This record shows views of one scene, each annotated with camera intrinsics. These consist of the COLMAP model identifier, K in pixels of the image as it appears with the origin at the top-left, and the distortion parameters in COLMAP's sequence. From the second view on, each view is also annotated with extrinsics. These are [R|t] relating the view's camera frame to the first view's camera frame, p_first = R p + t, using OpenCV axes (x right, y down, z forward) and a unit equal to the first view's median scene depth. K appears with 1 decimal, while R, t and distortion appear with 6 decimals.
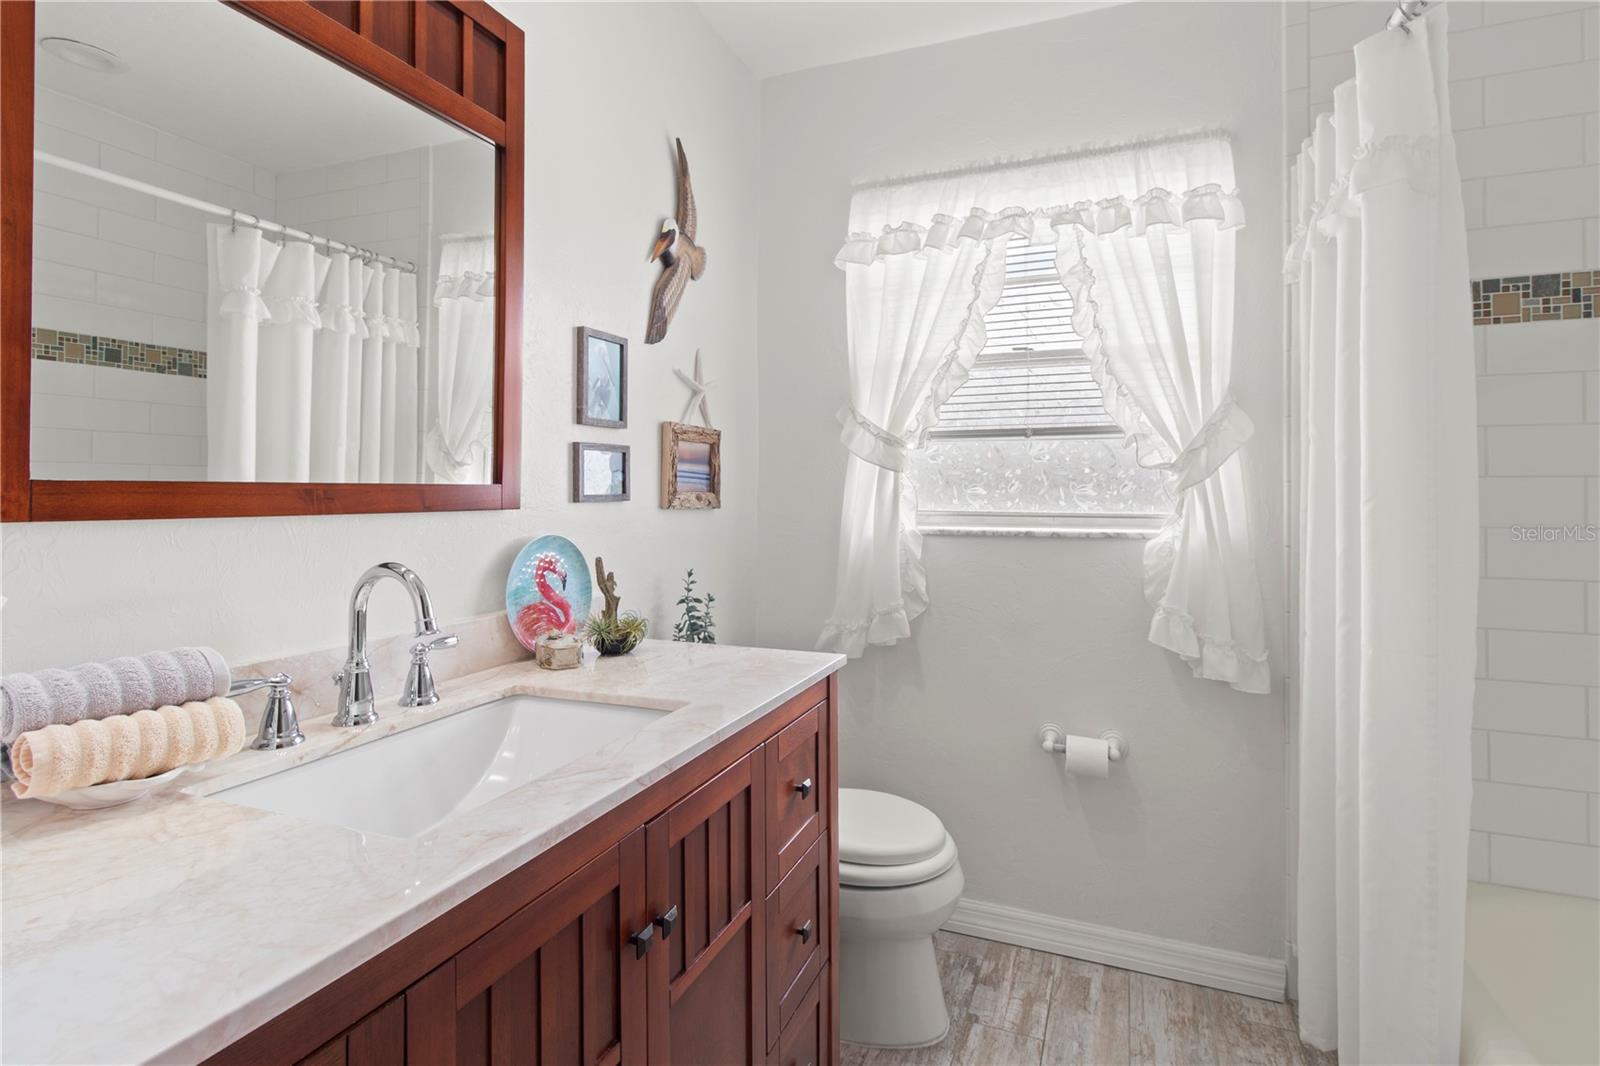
lens RADIAL K [[759.9, 0, 803.1], [0, 759.9, 512.9], [0, 0, 1]] dist [0.000464, 0.000019]
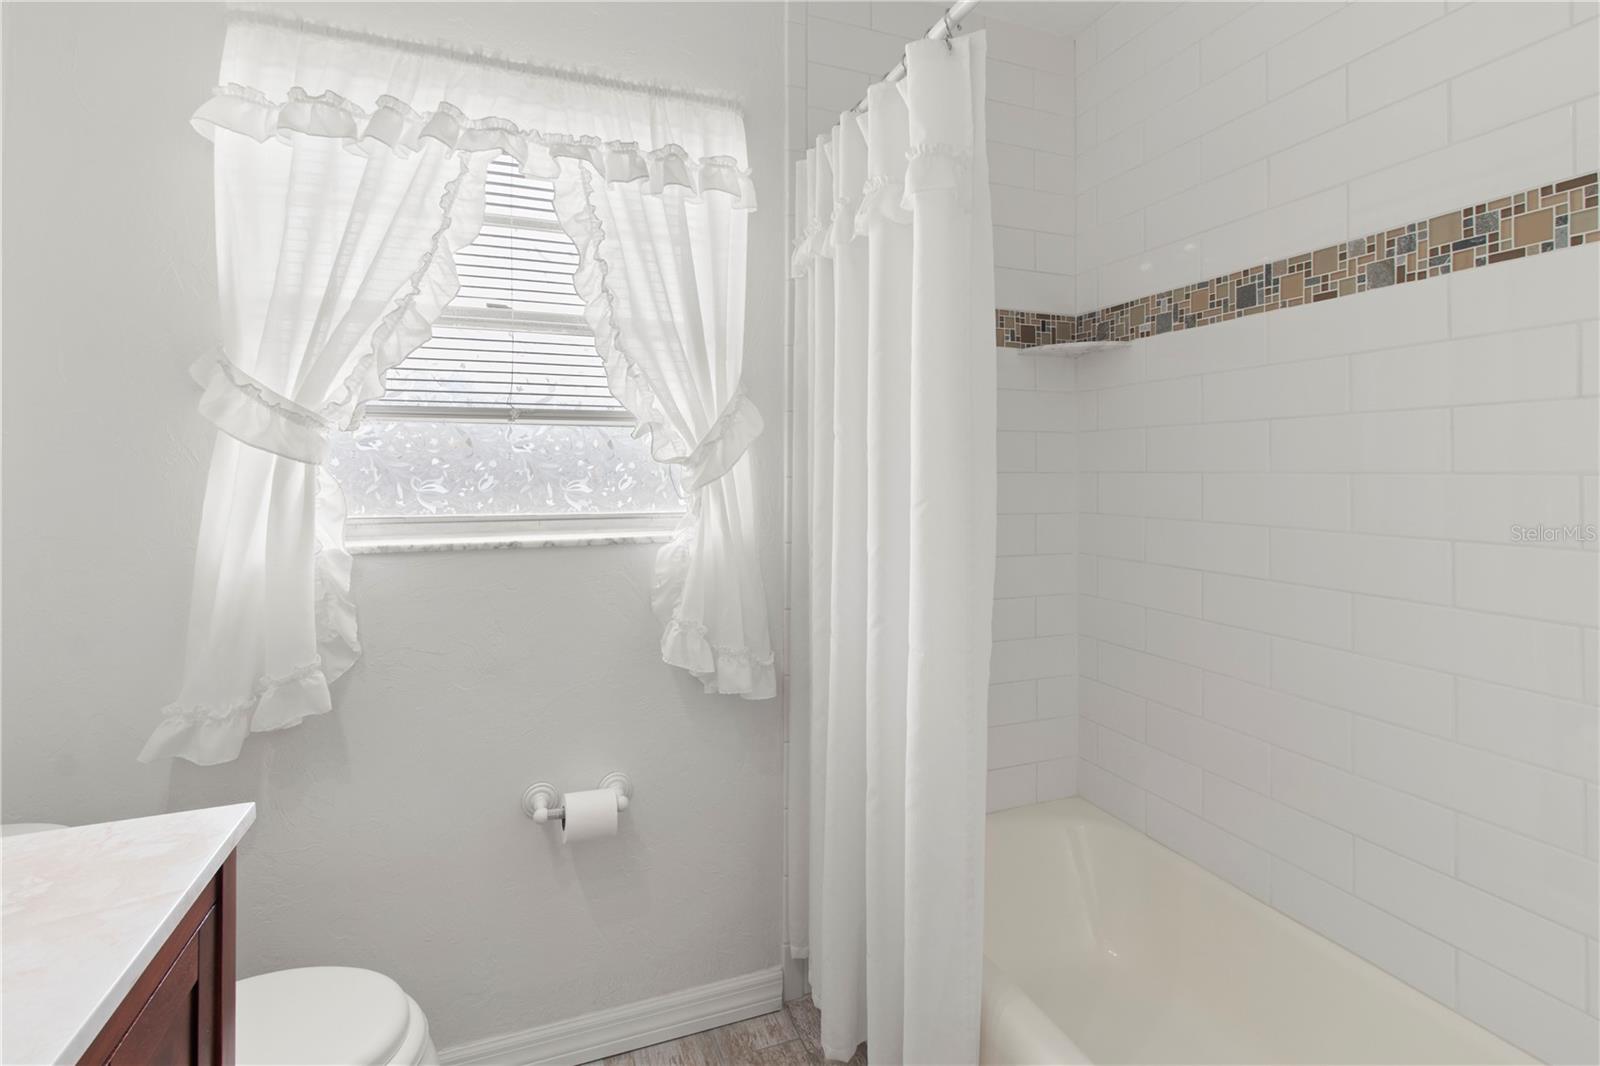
lens RADIAL K [[782.2, 0, 830.8], [0, 782.2, 461.4], [0, 0, 1]] dist [0.002073, 0.000028]
pose [[0.715765, 0.006264, 0.698313, -0.030207], [0.024333, 0.999129, -0.033903, -0.023688], [-0.697917, 0.041259, 0.714989, 0.212694]]
